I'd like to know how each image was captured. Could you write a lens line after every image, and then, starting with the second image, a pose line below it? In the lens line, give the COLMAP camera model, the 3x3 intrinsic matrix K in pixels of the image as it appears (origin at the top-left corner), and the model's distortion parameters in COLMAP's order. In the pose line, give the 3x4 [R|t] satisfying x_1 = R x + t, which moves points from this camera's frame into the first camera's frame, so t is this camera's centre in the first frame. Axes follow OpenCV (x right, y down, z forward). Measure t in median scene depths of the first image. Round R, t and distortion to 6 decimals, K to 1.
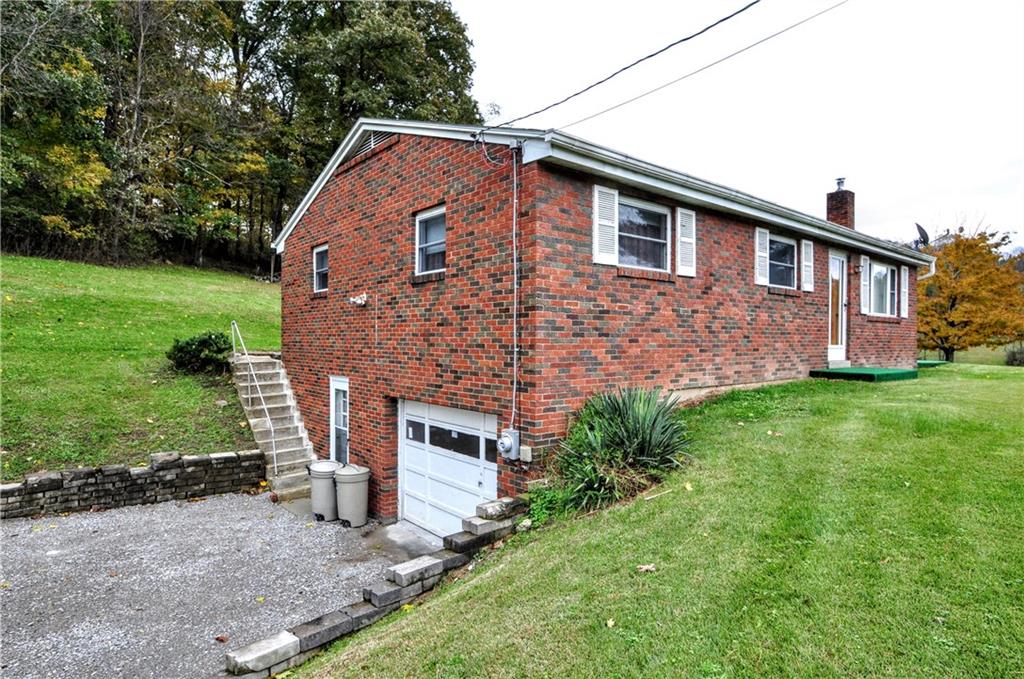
lens RADIAL K [[567.9, 0, 513.8], [0, 567.9, 339.9], [0, 0, 1]] dist [-0.022474, -0.000888]
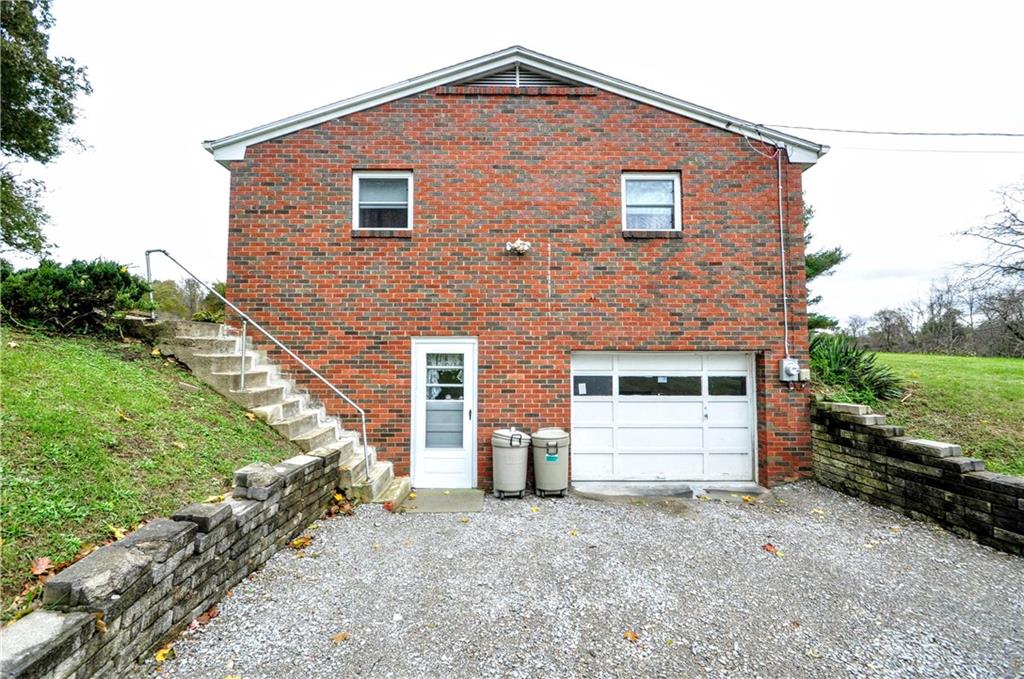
lens RADIAL K [[448.3, 0, 511.5], [0, 448.3, 335.9], [0, 0, 1]] dist [0.001424, -0.004993]
pose [[0.633312, 0.036951, 0.773014, -0.933409], [0.003034, 0.998733, -0.050226, 0.120163], [-0.773890, 0.034154, 0.632398, 0.650124]]
